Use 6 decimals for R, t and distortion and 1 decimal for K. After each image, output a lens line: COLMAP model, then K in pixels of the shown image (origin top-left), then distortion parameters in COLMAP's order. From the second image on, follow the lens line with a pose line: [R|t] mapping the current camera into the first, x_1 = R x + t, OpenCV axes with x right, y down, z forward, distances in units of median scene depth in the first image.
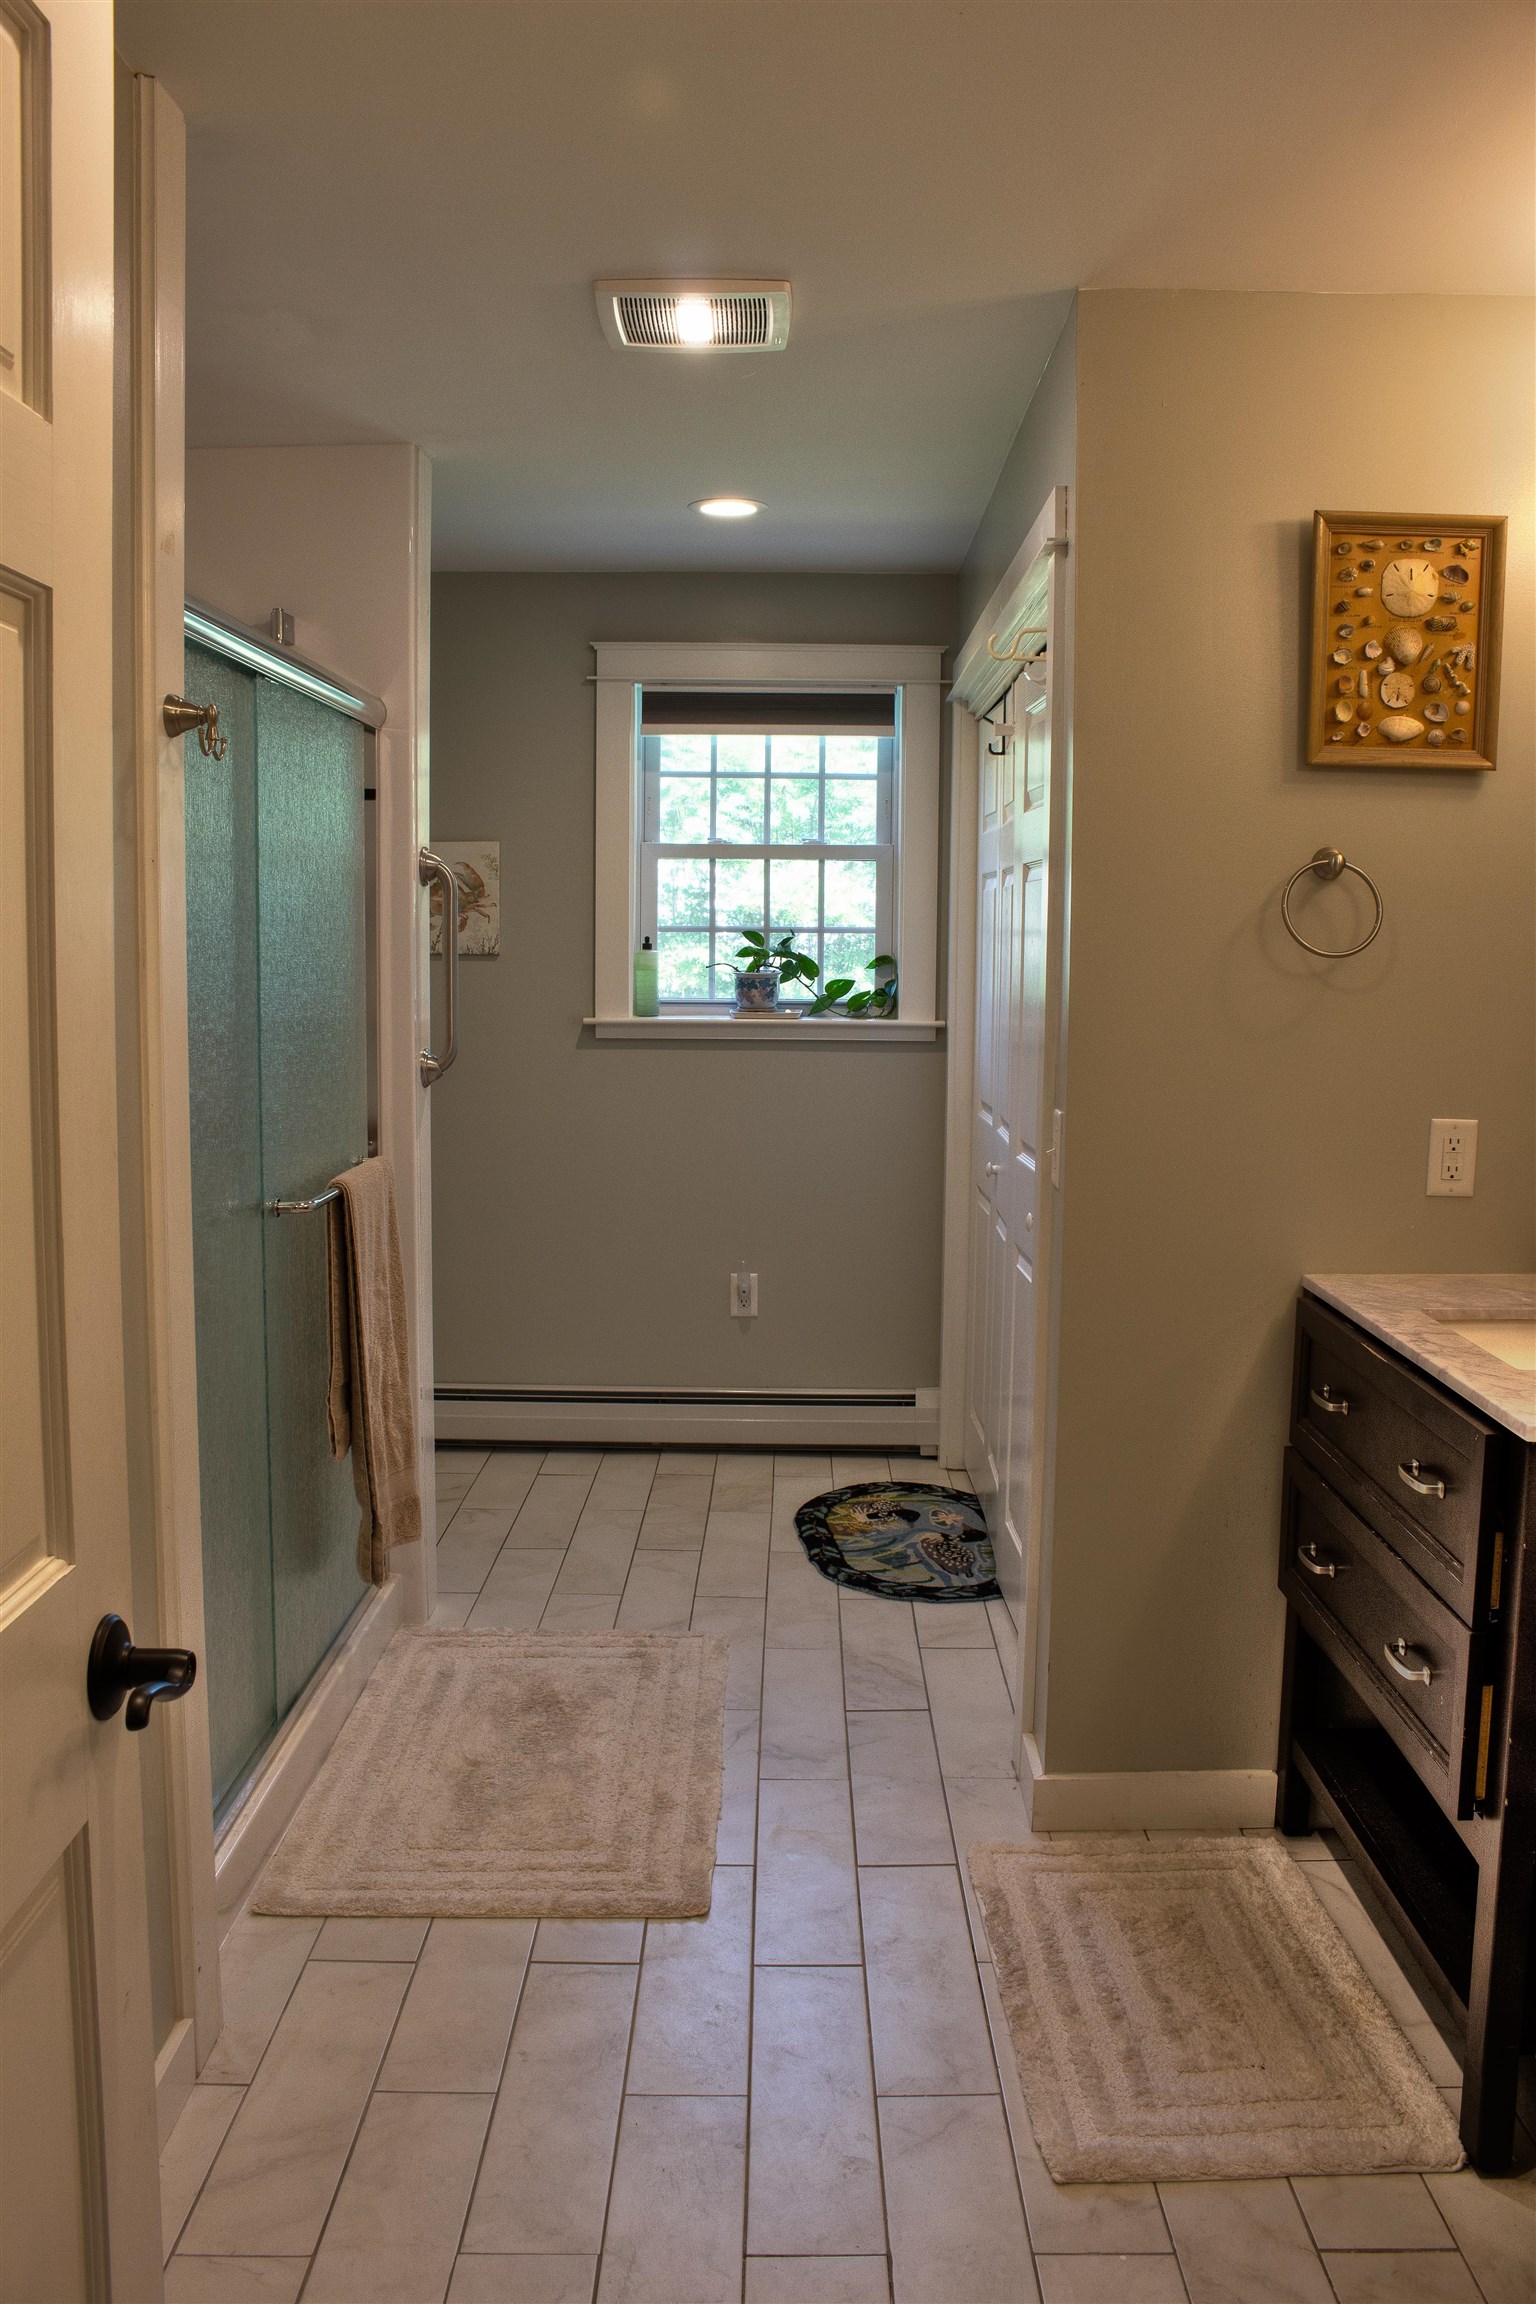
lens RADIAL K [[1930.0, 0, 769.7], [0, 1930.0, 1145.6], [0, 0, 1]] dist [-0.117927, 0.045711]
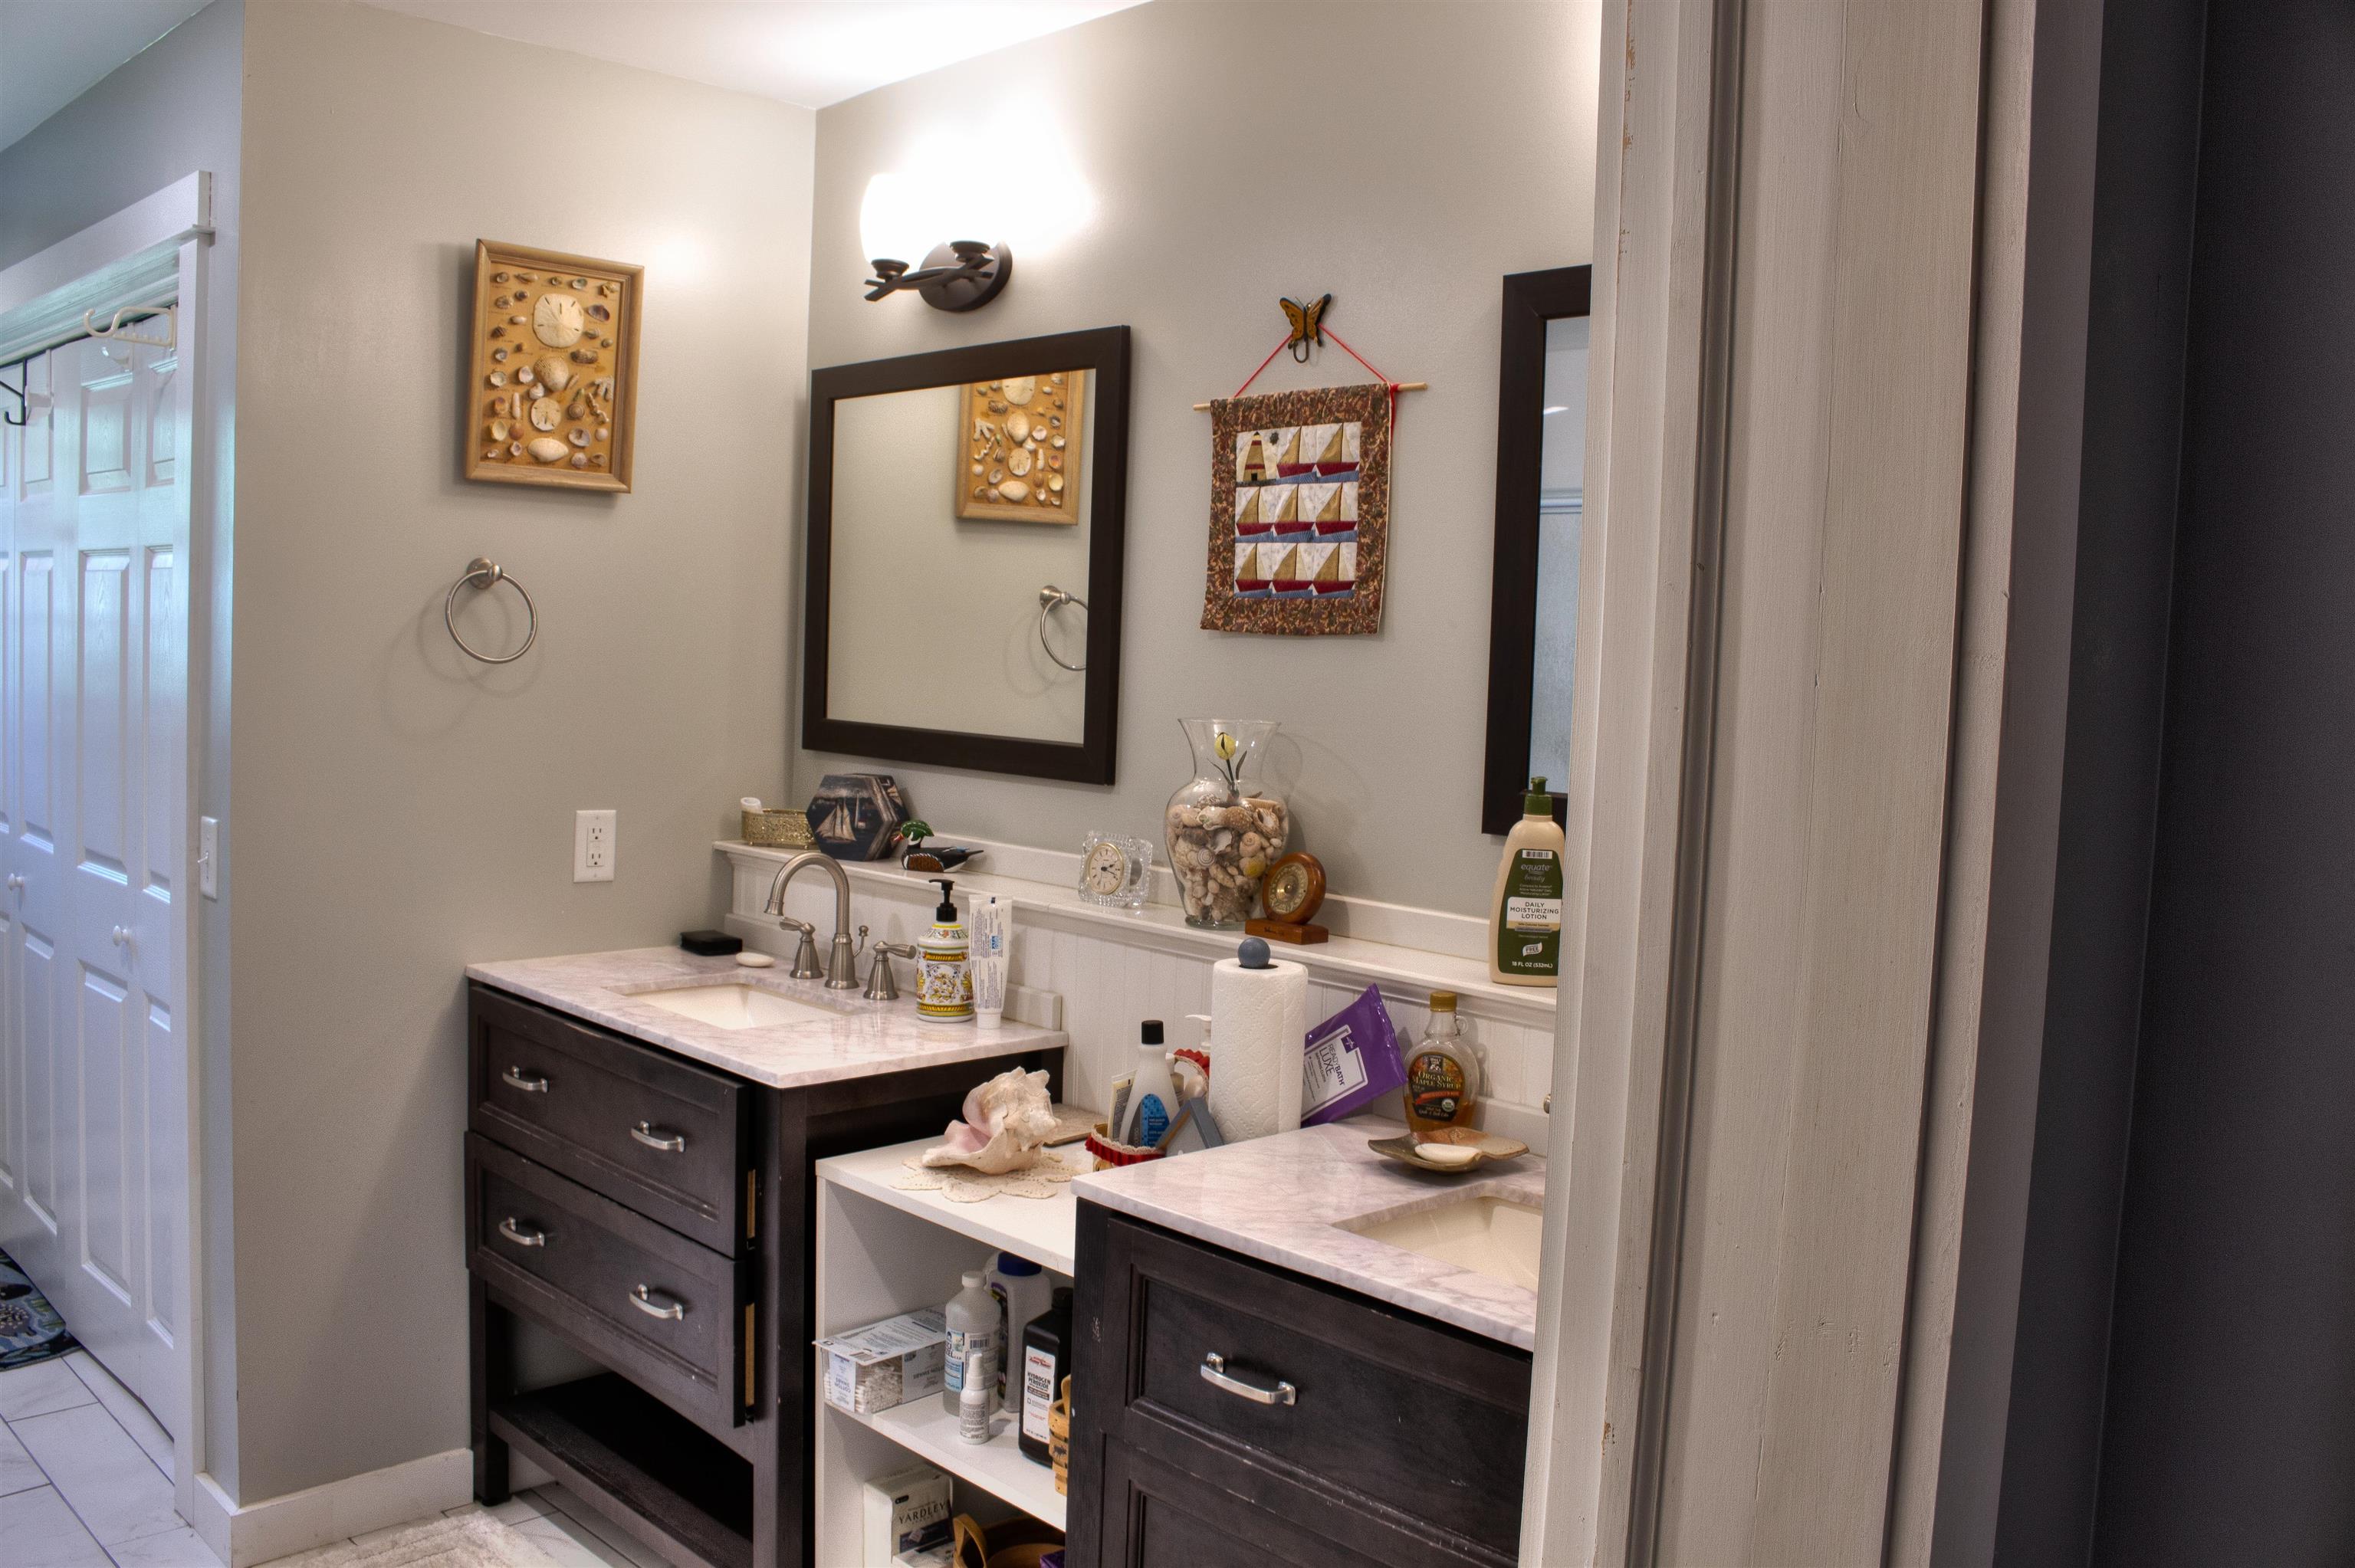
lens RADIAL K [[1972.5, 0, 1184.1], [0, 1972.5, 787.2], [0, 0, 1]] dist [-0.117927, 0.045711]
pose [[0.699498, -0.035011, 0.713777, -0.208952], [0.045651, 0.998948, 0.004262, -0.017097], [-0.713175, 0.029604, 0.700360, -0.022929]]
